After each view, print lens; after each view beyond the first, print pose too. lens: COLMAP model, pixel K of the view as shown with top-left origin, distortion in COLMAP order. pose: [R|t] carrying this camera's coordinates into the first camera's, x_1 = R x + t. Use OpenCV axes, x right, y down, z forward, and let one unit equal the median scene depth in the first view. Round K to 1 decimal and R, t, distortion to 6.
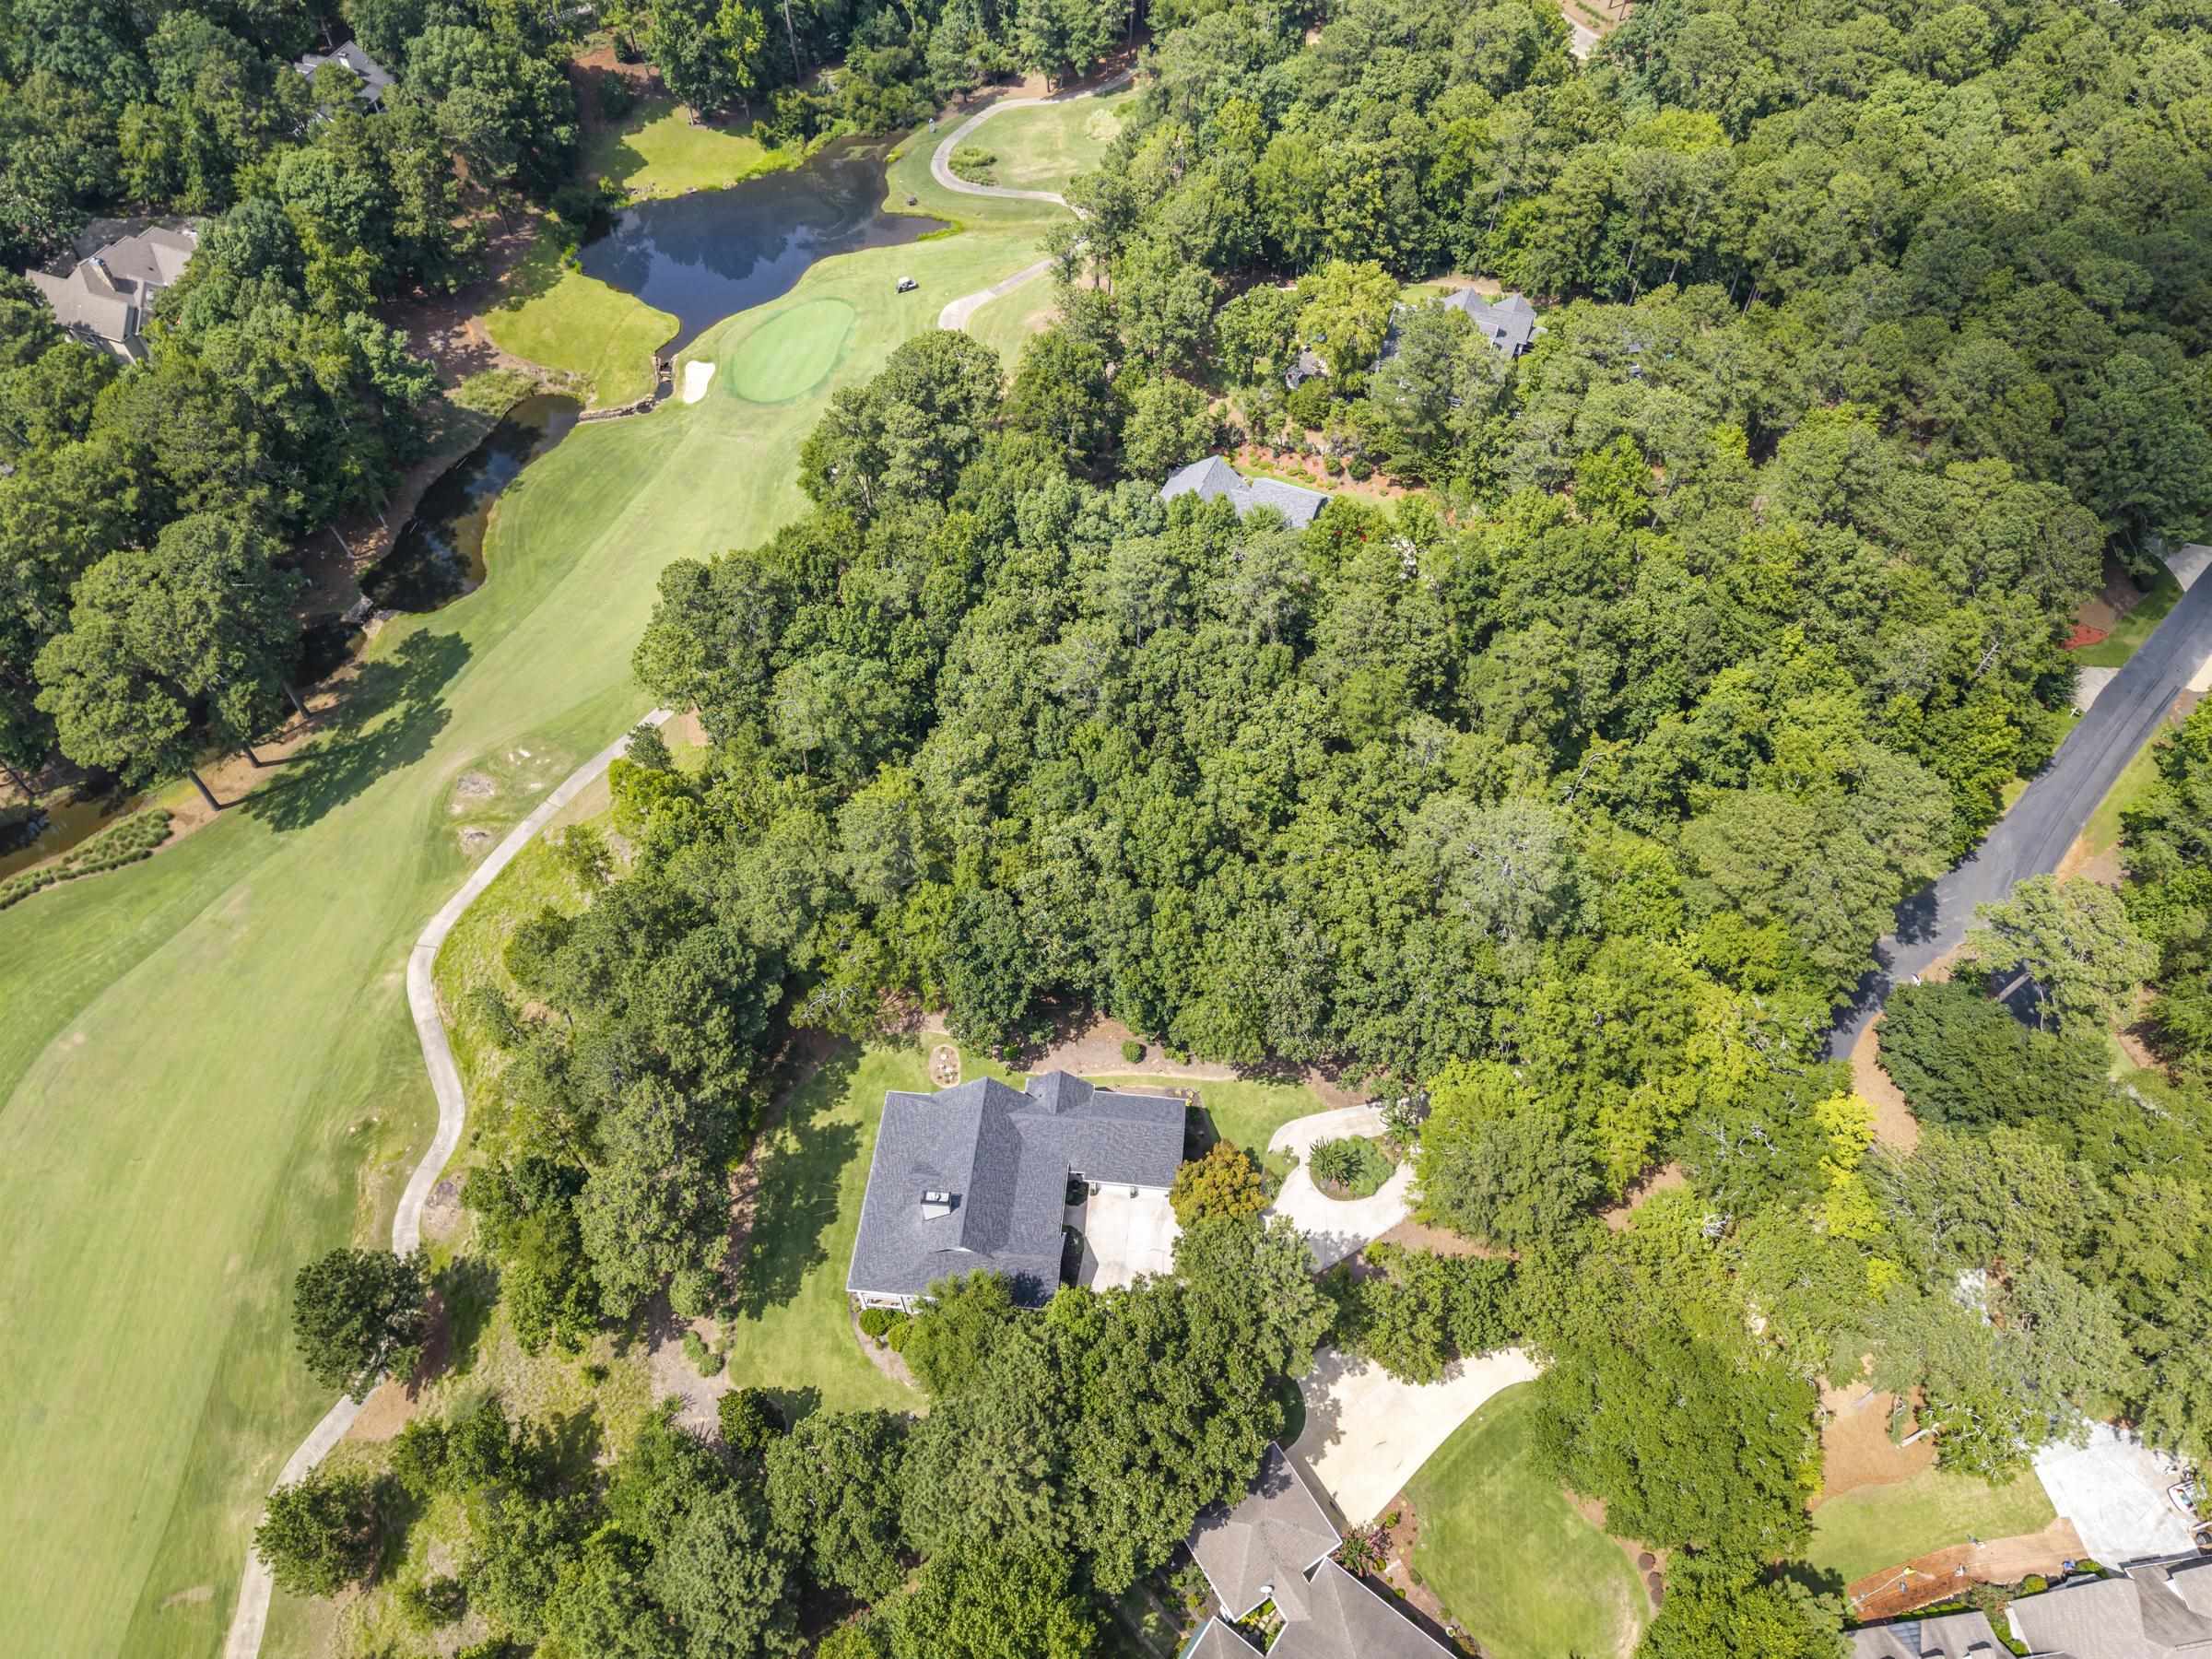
lens RADIAL K [[1506.4, 0, 1106.0], [0, 1506.4, 829.5], [0, 0, 1]] dist [0.016025, -0.003502]
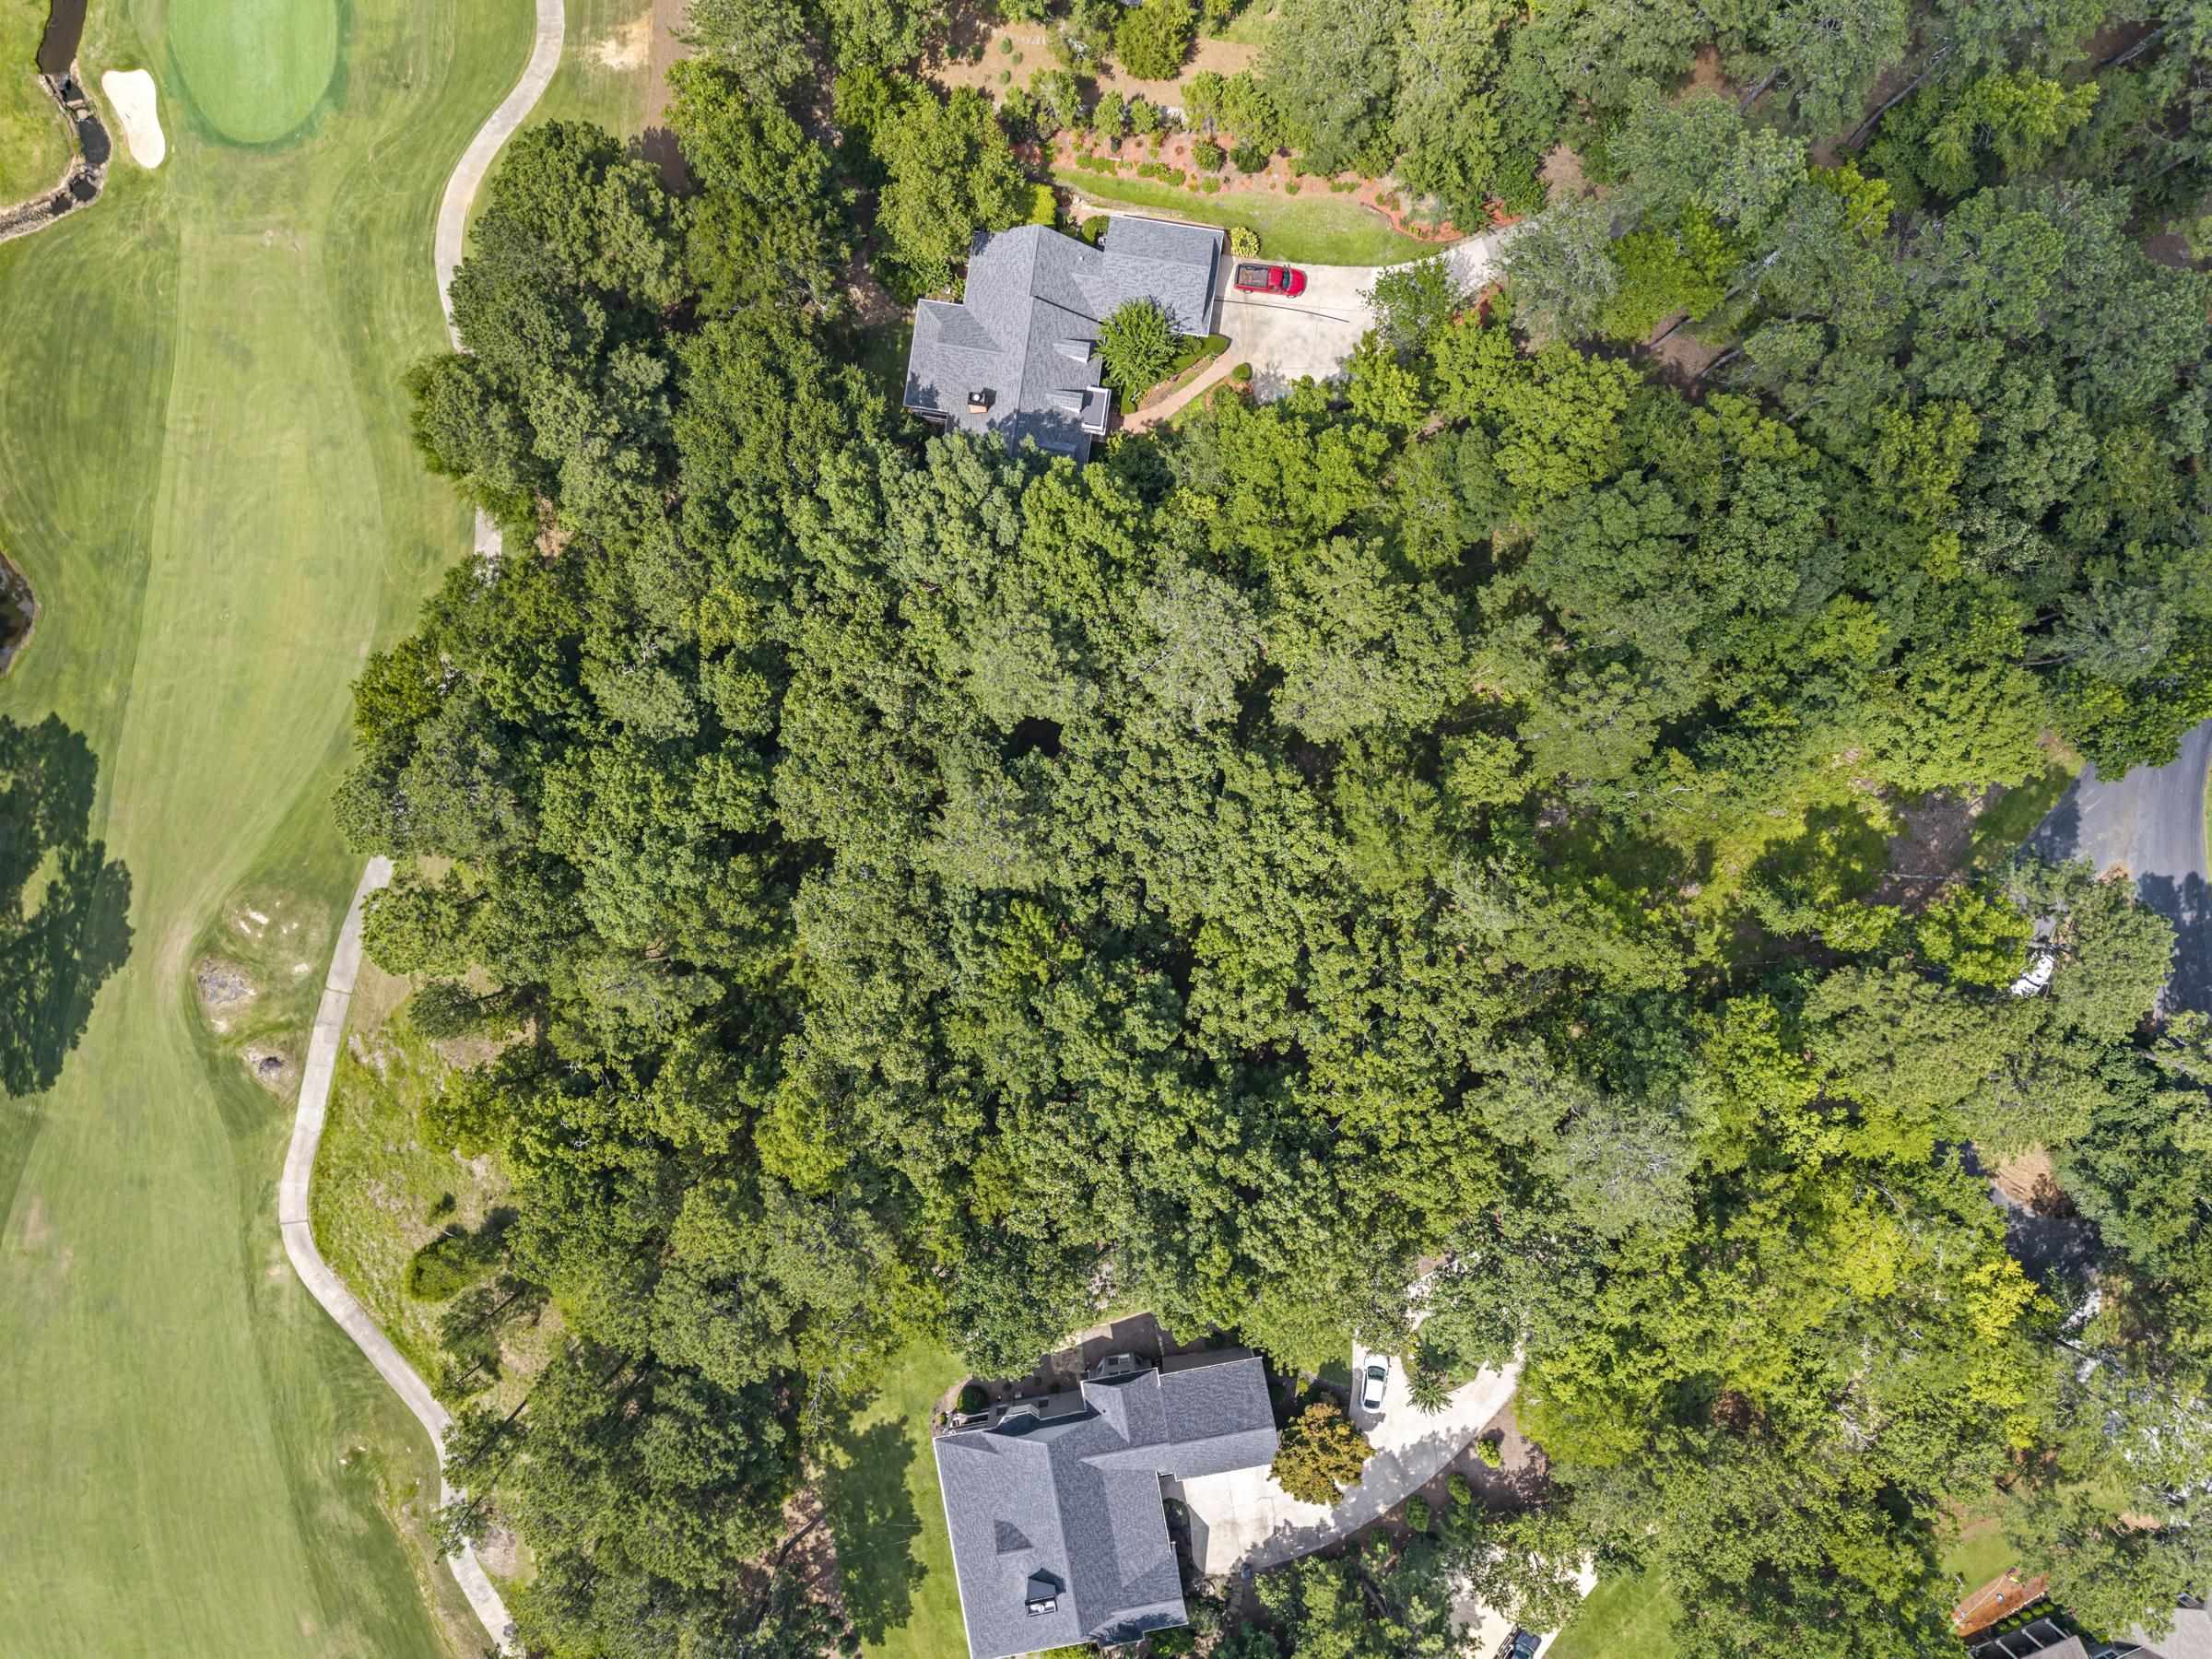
lens RADIAL K [[1532.9, 0, 1097.4], [0, 1532.9, 831.4], [0, 0, 1]] dist [0.004322, 0.005581]
pose [[0.963920, -0.266180, -0.002547, 0.029134], [0.213782, 0.768398, 0.603209, -0.404170], [-0.158605, -0.581990, 0.797579, 0.305002]]
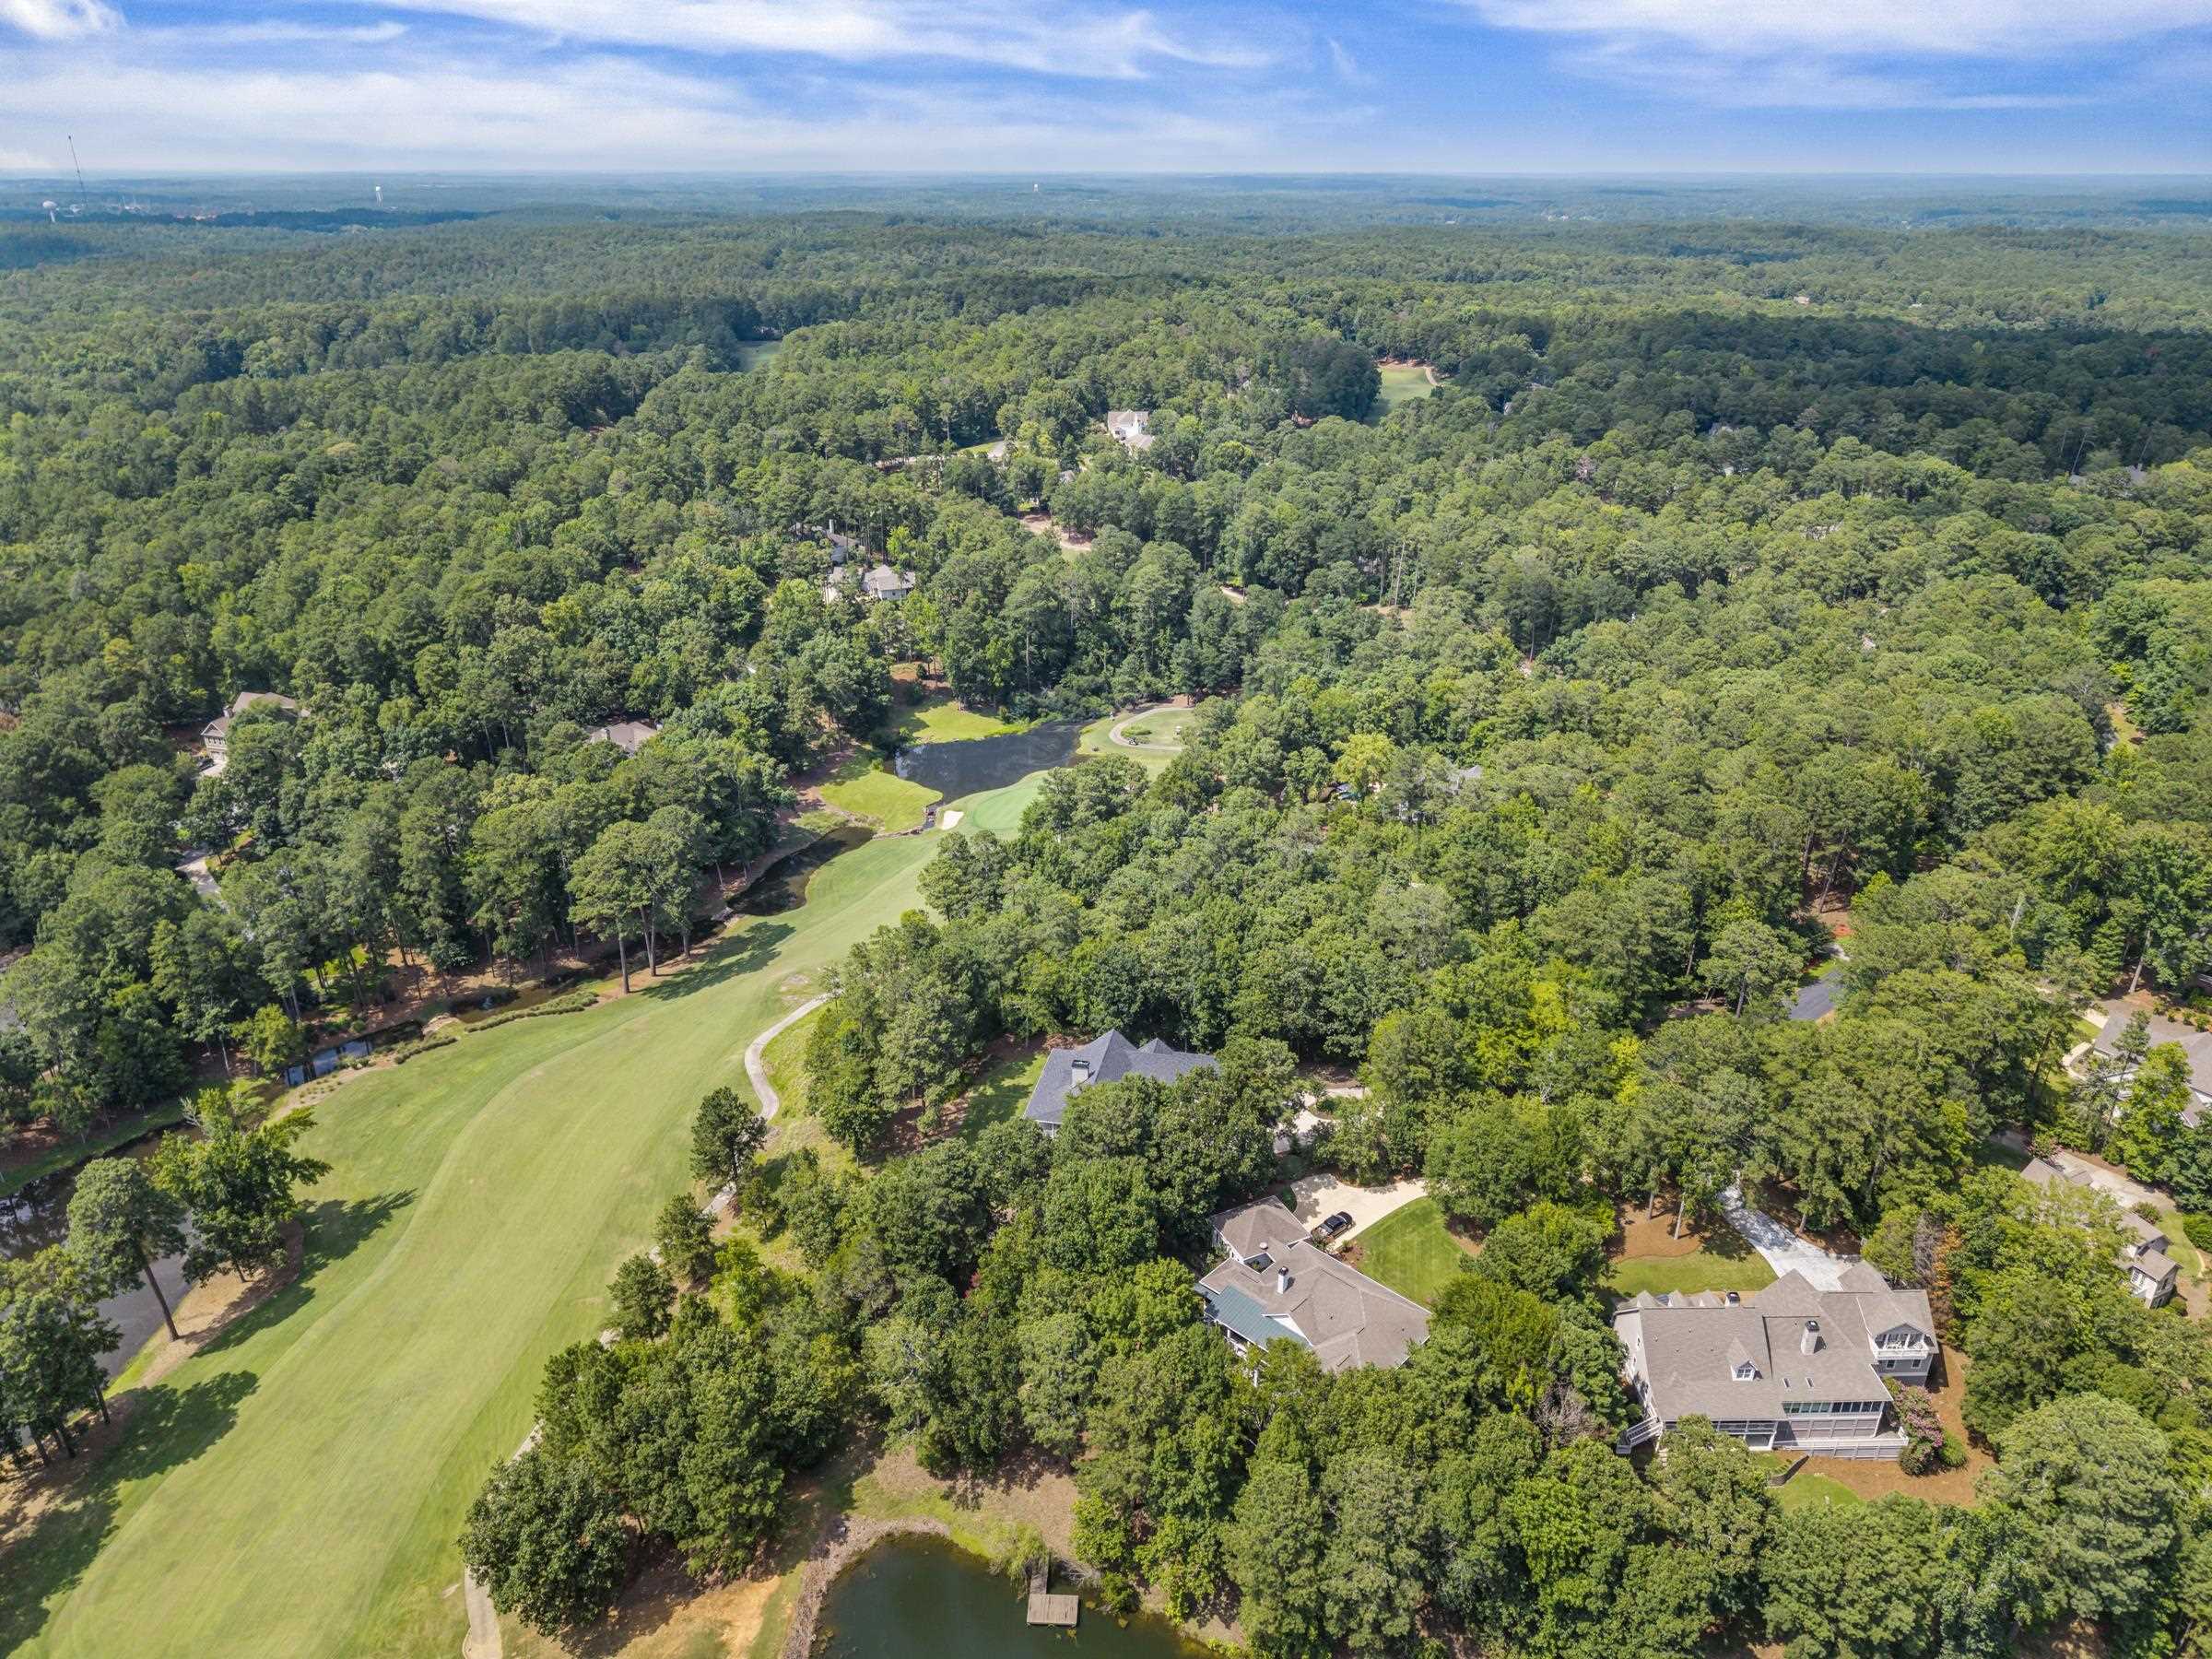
lens RADIAL K [[1495.5, 0, 1106.0], [0, 1495.5, 829.5], [0, 0, 1]] dist [0.148980, -0.149337]
pose [[0.994518, 0.039420, -0.096855, 0.041353], [-0.081703, 0.871002, -0.484439, 0.490896], [0.065264, 0.489696, 0.869447, -0.357231]]
